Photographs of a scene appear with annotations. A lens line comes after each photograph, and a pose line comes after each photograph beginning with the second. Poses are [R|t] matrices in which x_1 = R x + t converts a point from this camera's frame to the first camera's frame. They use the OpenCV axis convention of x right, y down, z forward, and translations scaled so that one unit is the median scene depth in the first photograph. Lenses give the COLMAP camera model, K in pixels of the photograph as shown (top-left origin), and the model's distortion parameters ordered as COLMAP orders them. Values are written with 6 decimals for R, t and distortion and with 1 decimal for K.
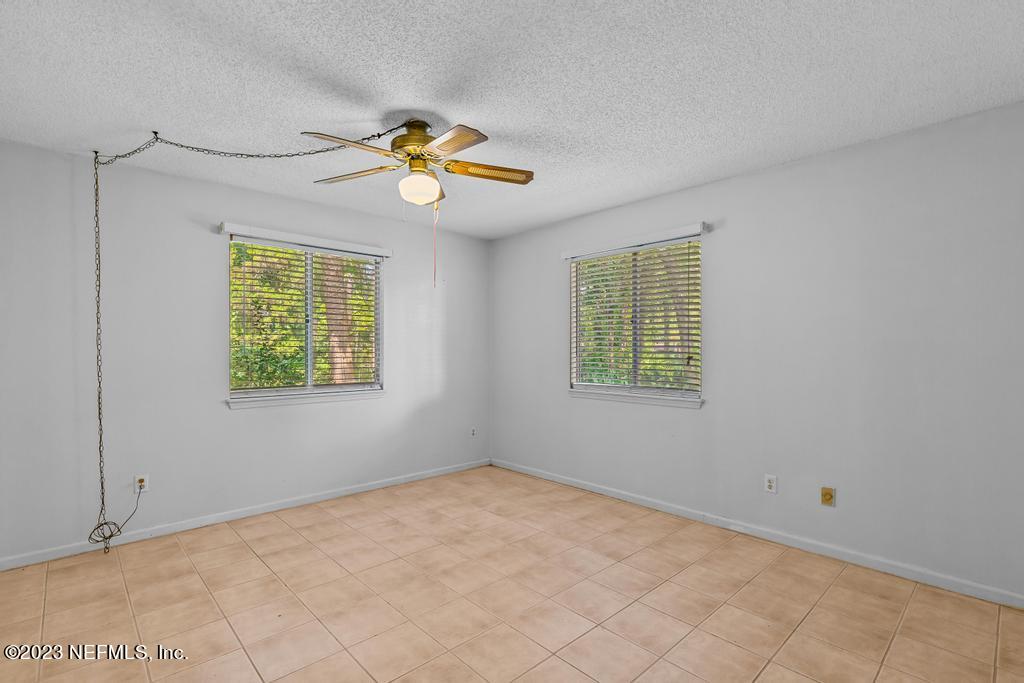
lens RADIAL K [[473.4, 0, 508.2], [0, 473.4, 351.5], [0, 0, 1]] dist [0.002863, -0.001890]
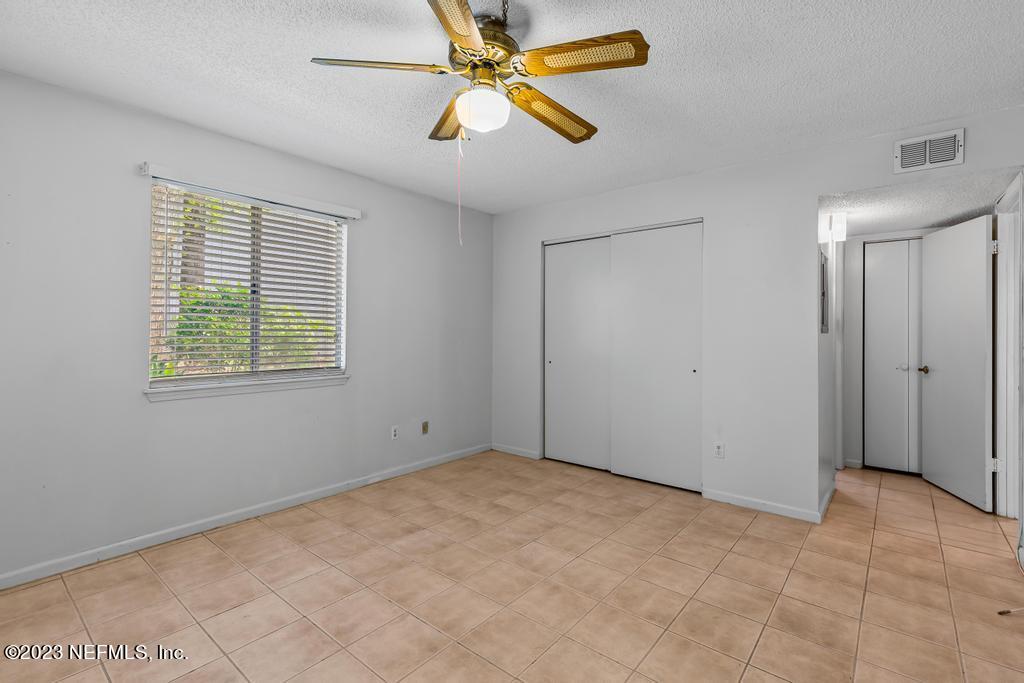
lens RADIAL K [[473.4, 0, 507.6], [0, 473.4, 330.7], [0, 0, 1]] dist [0.002863, -0.001890]
pose [[-0.130778, -0.004091, 0.991403, -0.757692], [-0.001582, 0.999991, 0.003918, -0.002774], [-0.991410, -0.001056, -0.130784, 0.865716]]
